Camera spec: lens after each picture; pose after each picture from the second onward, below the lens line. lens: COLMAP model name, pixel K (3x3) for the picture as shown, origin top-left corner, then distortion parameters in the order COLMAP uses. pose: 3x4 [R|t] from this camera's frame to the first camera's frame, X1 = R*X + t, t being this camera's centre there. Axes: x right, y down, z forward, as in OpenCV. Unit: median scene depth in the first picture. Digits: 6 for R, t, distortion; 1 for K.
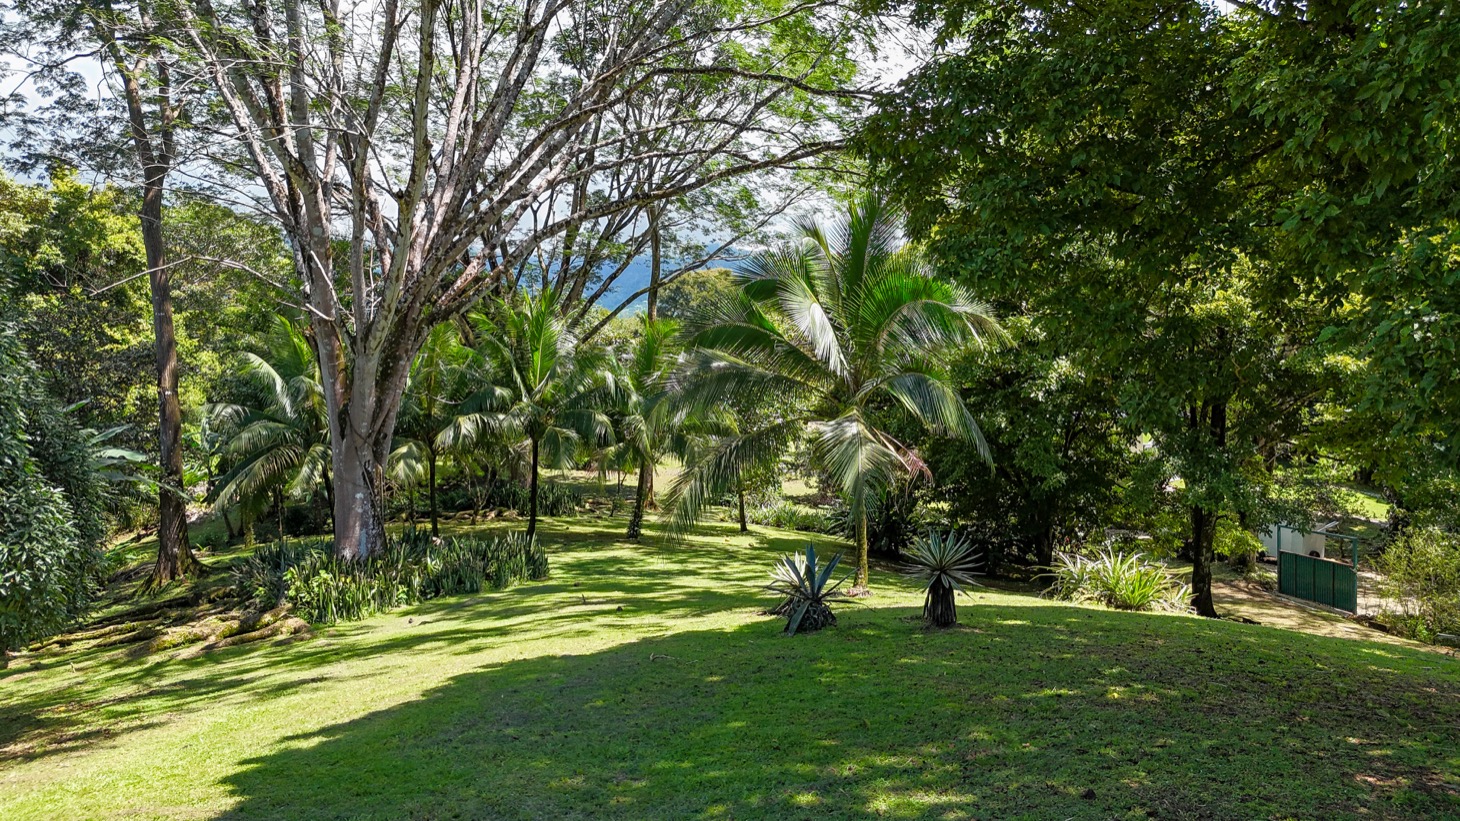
lens RADIAL K [[1077.7, 0, 730.0], [0, 1077.7, 410.5], [0, 0, 1]] dist [0.092141, -0.103635]
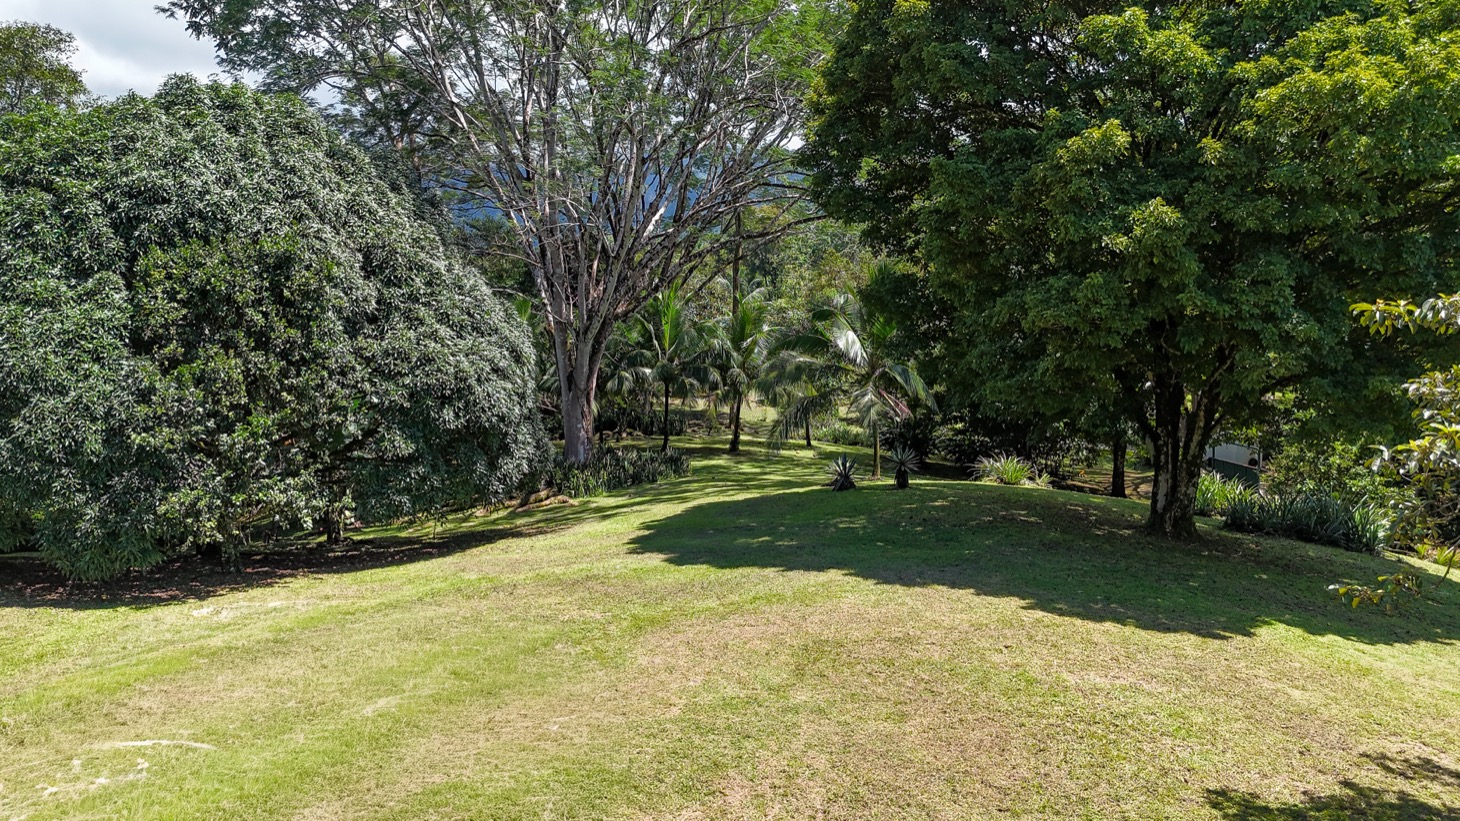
lens RADIAL K [[1077.7, 0, 730.0], [0, 1077.7, 410.5], [0, 0, 1]] dist [0.092141, -0.103635]
pose [[0.998469, -0.003368, -0.055209, -0.015508], [0.007767, 0.996791, 0.079665, -0.057508], [0.054763, -0.079971, 0.995292, -0.485535]]
